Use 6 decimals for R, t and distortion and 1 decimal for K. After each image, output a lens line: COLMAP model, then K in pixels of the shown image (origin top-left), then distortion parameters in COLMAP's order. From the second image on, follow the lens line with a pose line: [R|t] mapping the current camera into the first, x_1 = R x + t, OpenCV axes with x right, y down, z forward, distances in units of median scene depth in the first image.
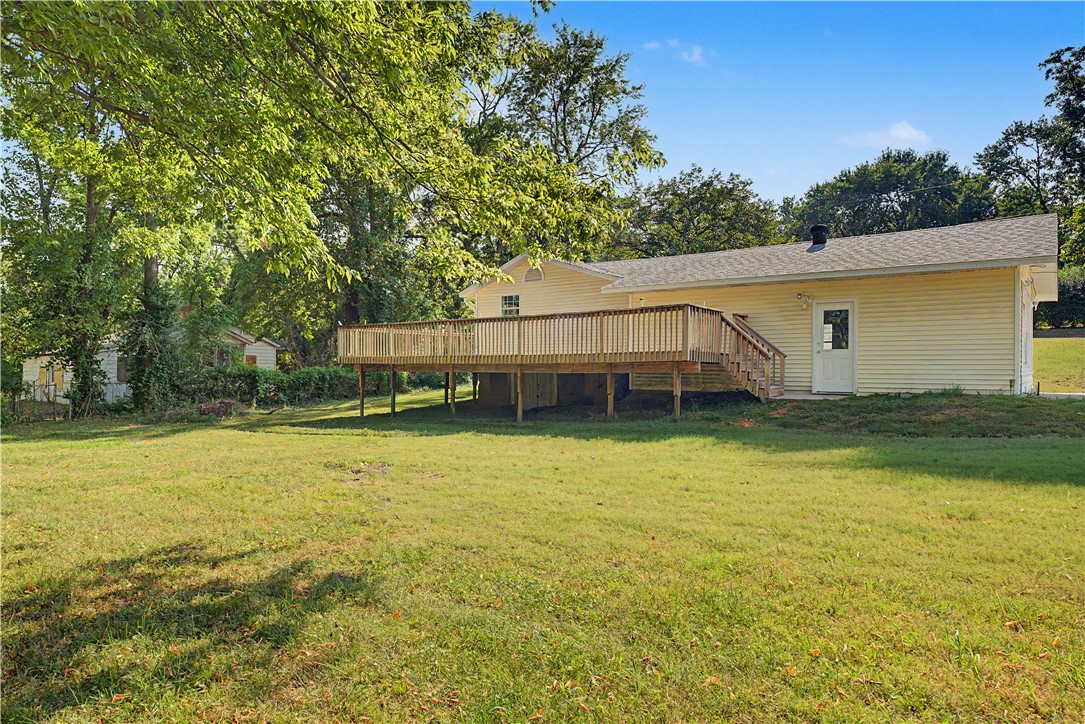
lens RADIAL K [[666.2, 0, 542.3], [0, 666.2, 362.0], [0, 0, 1]] dist [0.007484, 0.001470]
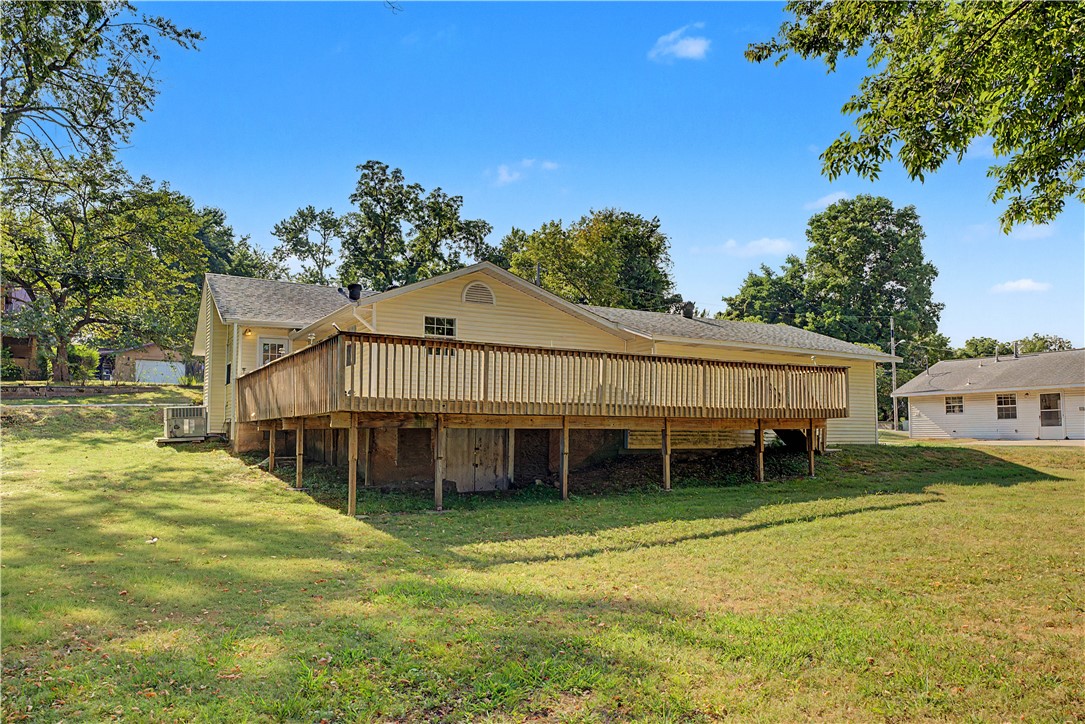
lens RADIAL K [[738.7, 0, 543.7], [0, 738.7, 370.2], [0, 0, 1]] dist [-0.008820, -0.001964]
pose [[0.394039, 0.082076, 0.915422, -0.695656], [-0.005333, 0.996192, -0.087023, 0.018803], [-0.919078, 0.029408, 0.392976, 0.612417]]
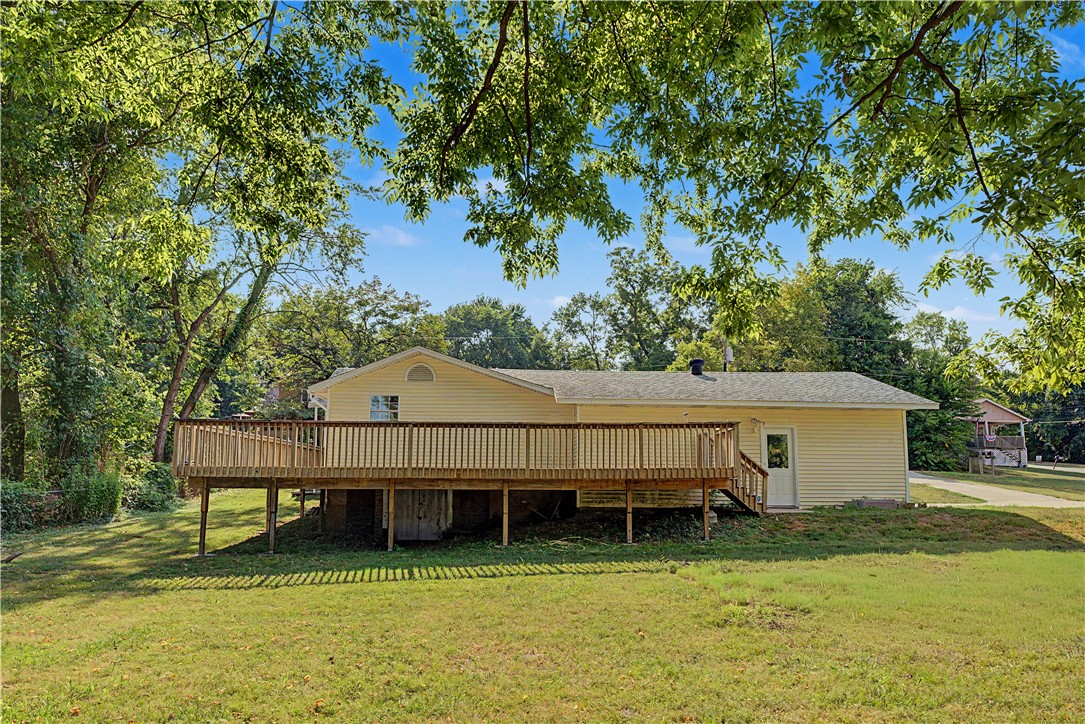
lens RADIAL K [[662.3, 0, 544.3], [0, 662.3, 402.2], [0, 0, 1]] dist [-0.005519, -0.000201]
pose [[0.789129, 0.078844, 0.609146, -0.400031], [-0.008551, 0.993041, -0.117455, 0.003502], [-0.614168, 0.087479, 0.784312, 0.233247]]
